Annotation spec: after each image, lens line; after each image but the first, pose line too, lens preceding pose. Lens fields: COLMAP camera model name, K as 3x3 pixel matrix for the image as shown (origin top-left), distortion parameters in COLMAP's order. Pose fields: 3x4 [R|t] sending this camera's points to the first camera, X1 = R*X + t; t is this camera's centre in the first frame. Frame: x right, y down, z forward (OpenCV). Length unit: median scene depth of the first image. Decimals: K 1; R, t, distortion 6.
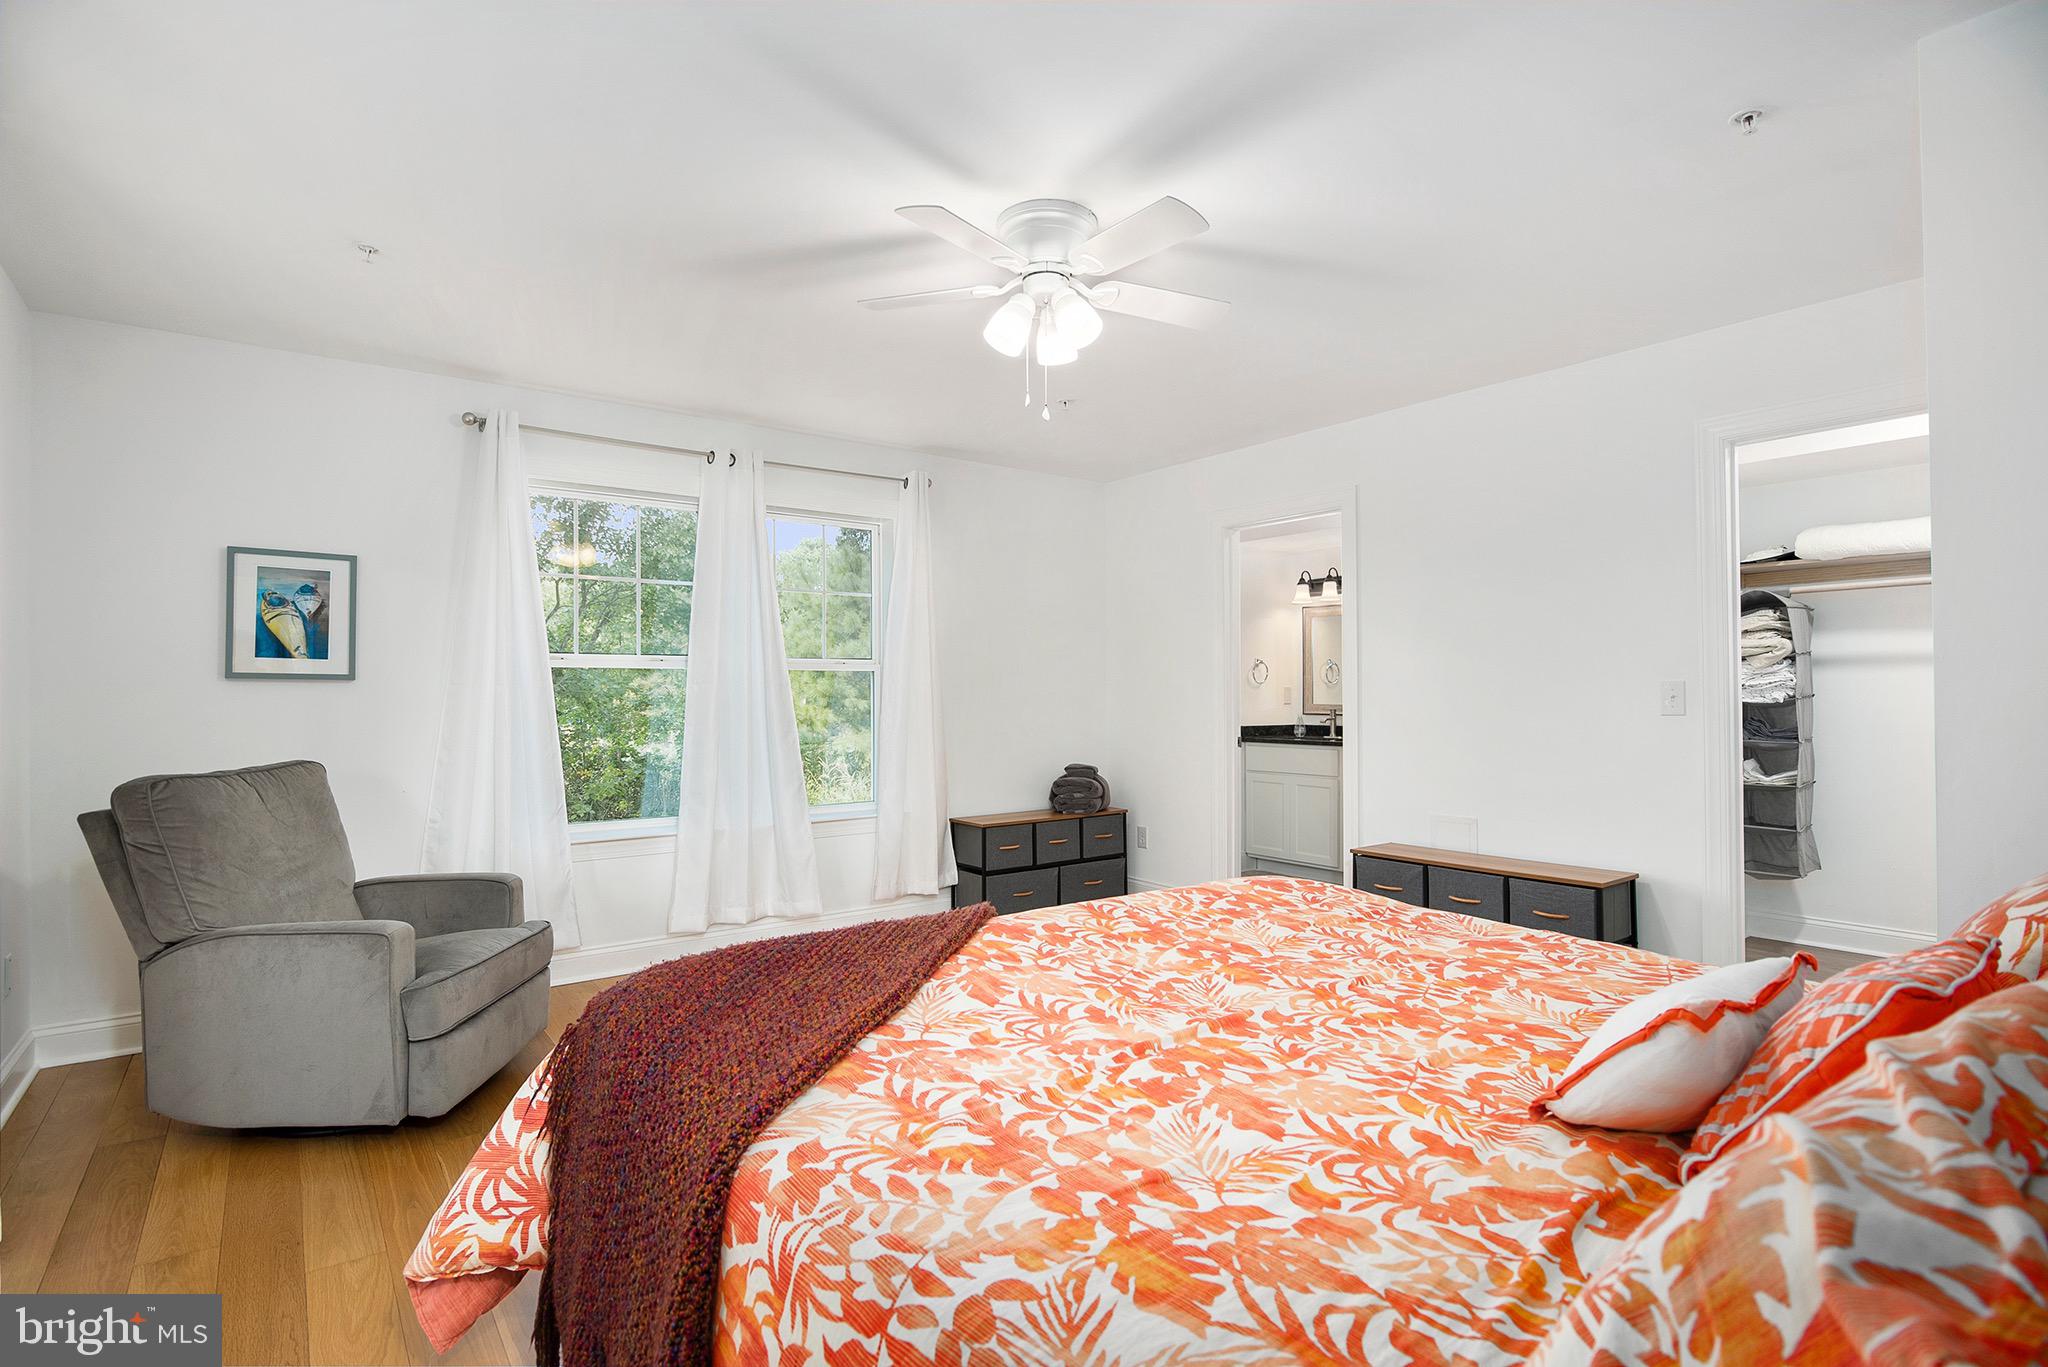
lens RADIAL K [[1008.7, 0, 1020.2], [0, 1008.7, 687.6], [0, 0, 1]] dist [-0.011538, -0.000705]
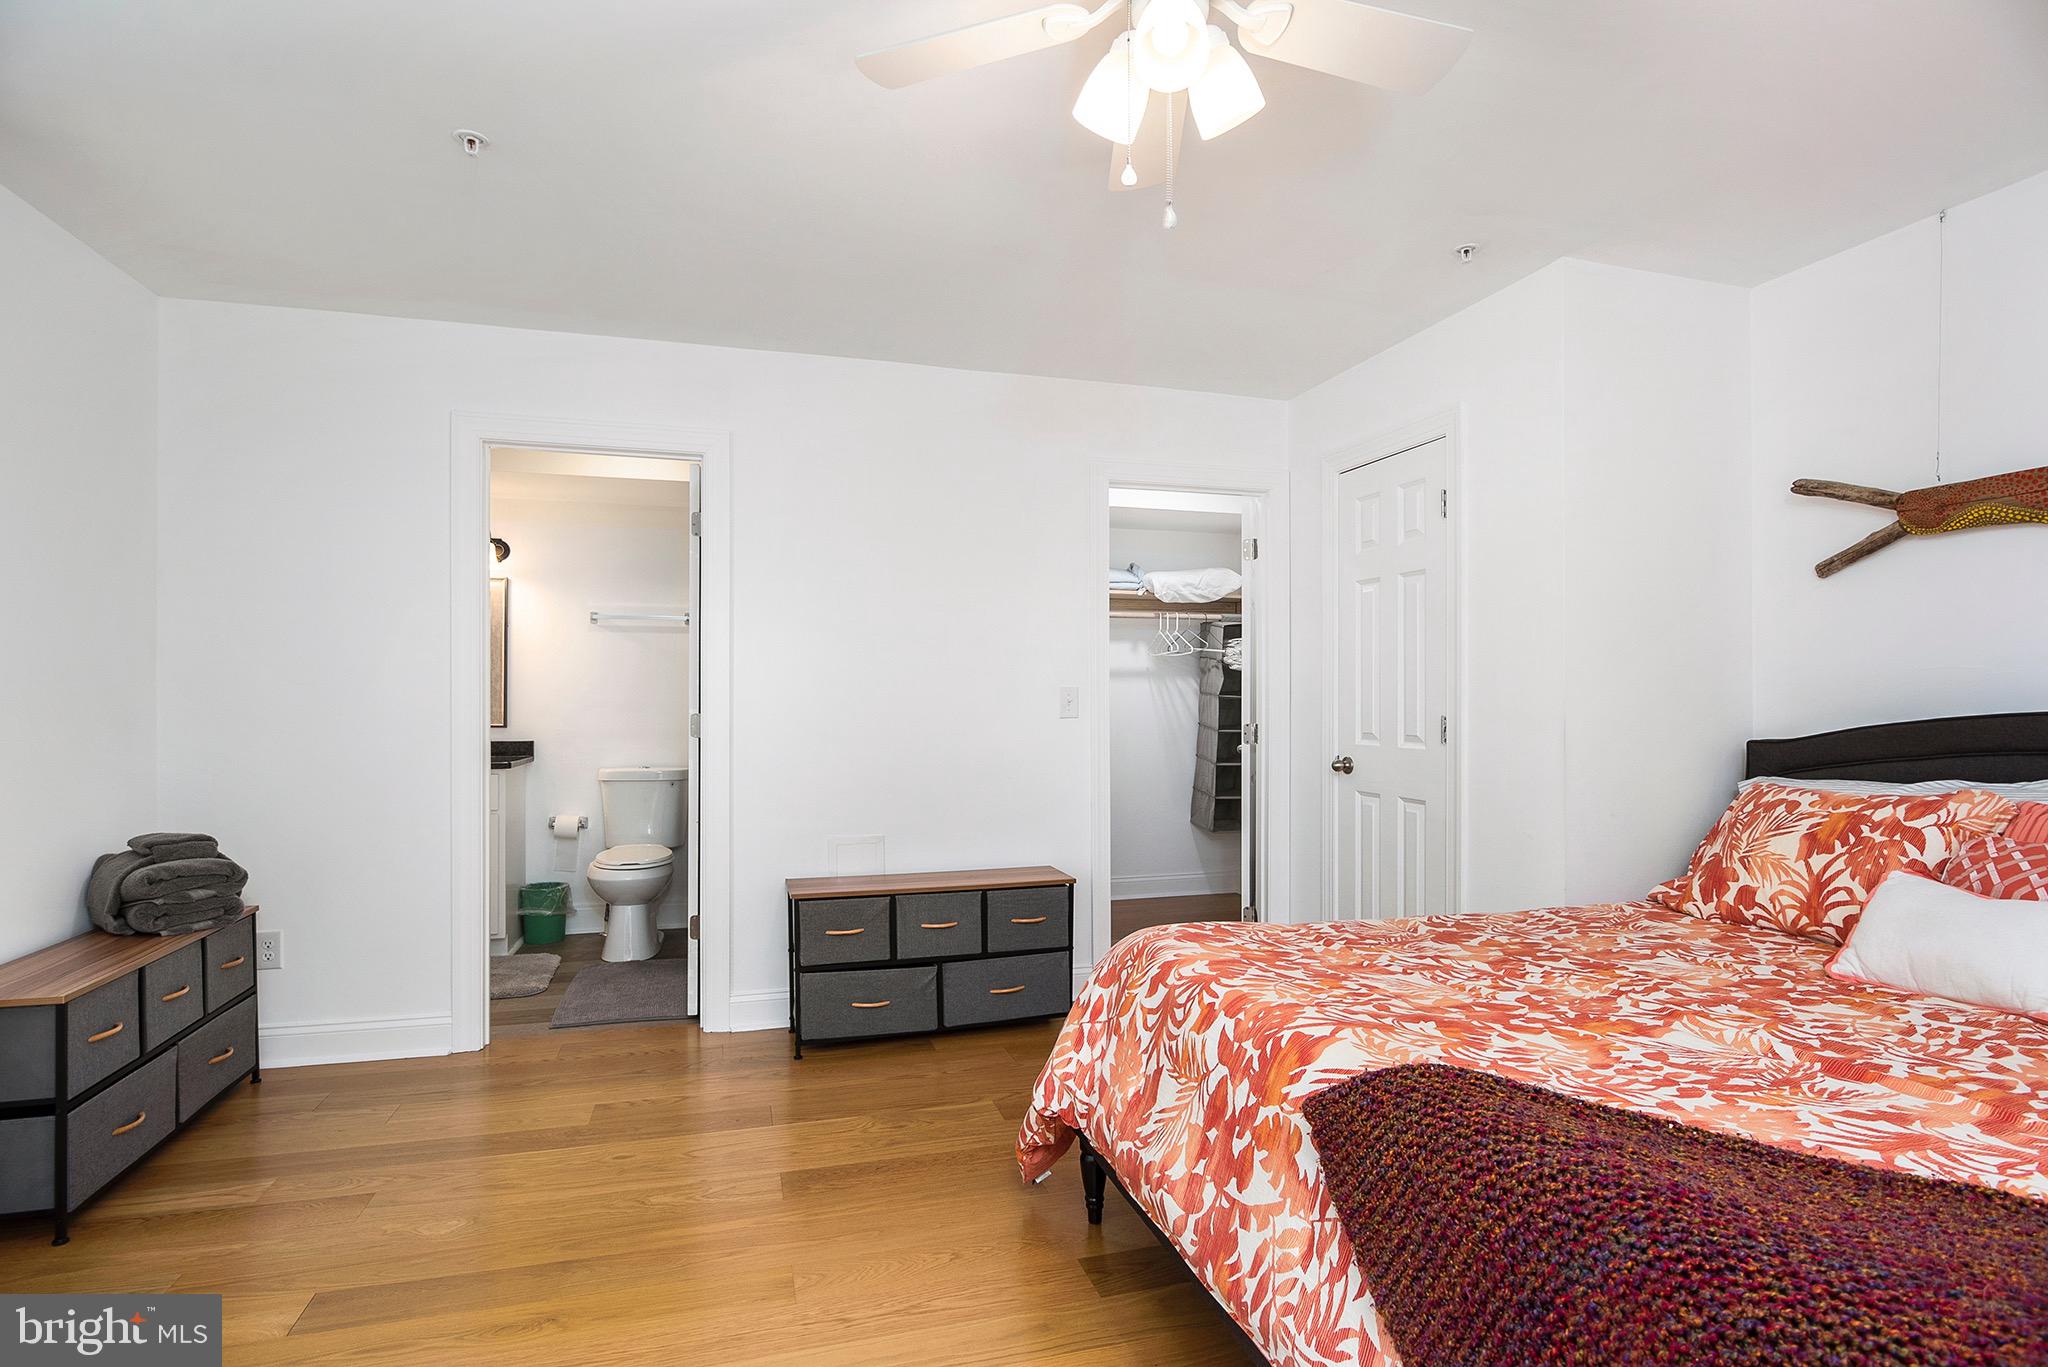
lens RADIAL K [[1008.7, 0, 1020.2], [0, 1008.7, 687.6], [0, 0, 1]] dist [-0.011538, -0.000705]
pose [[0.347358, 0.014624, 0.937618, -0.758686], [-0.005695, 0.999893, -0.013485, 0.017711], [-0.937715, -0.000656, 0.347404, 1.208752]]
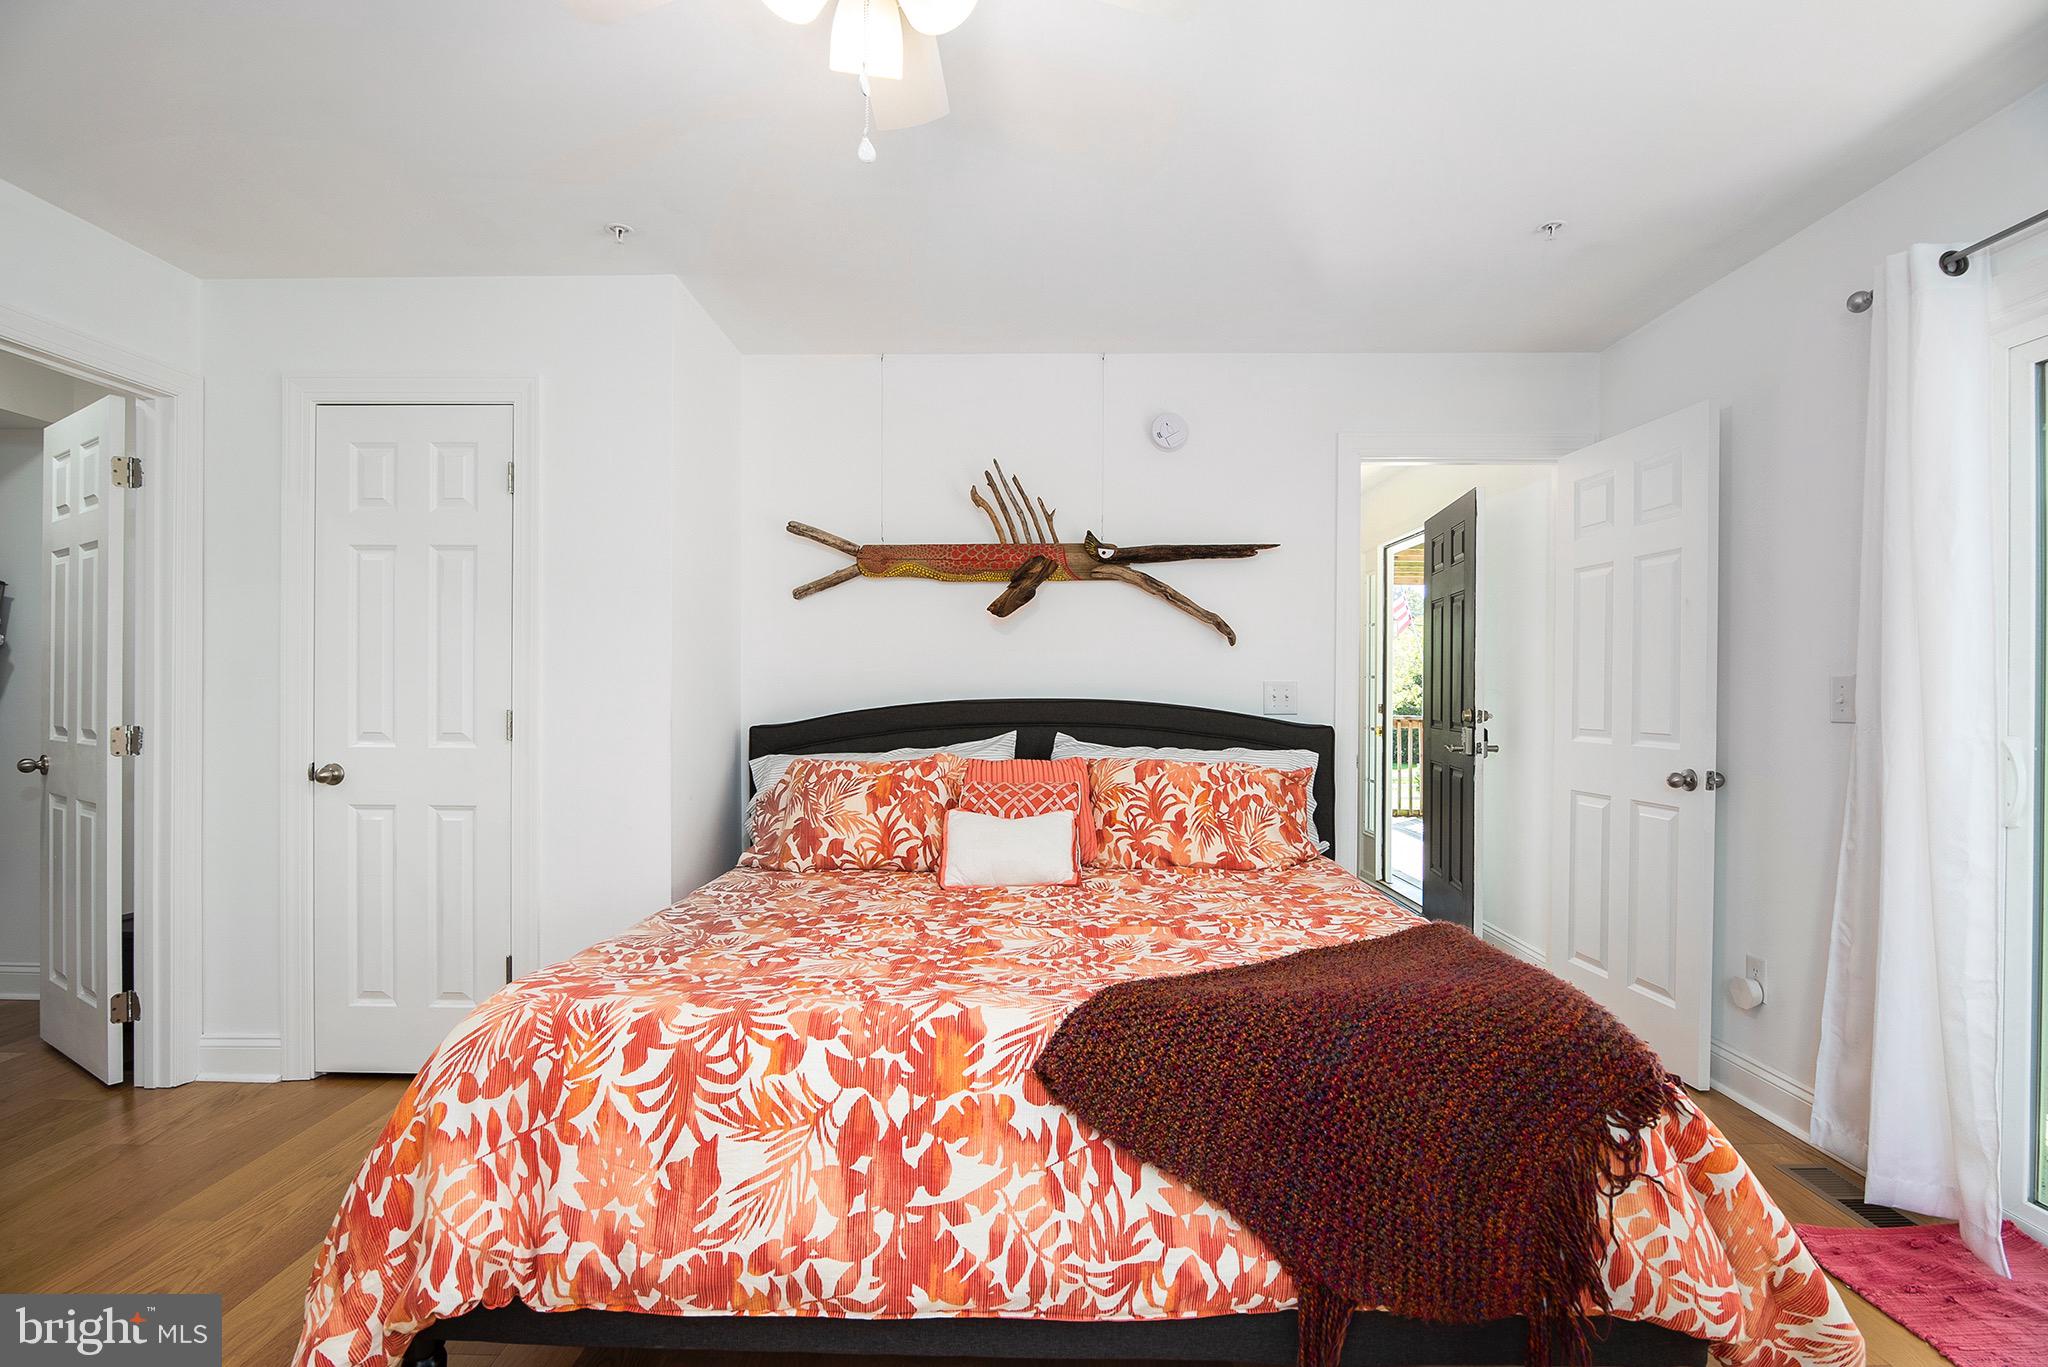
lens RADIAL K [[1008.7, 0, 1020.2], [0, 1008.7, 687.6], [0, 0, 1]] dist [-0.011538, -0.000705]
pose [[-0.789277, 0.005061, 0.614016, -0.489921], [-0.003163, 0.999919, -0.012308, 0.020622], [-0.614029, -0.011656, -0.789198, 1.876053]]
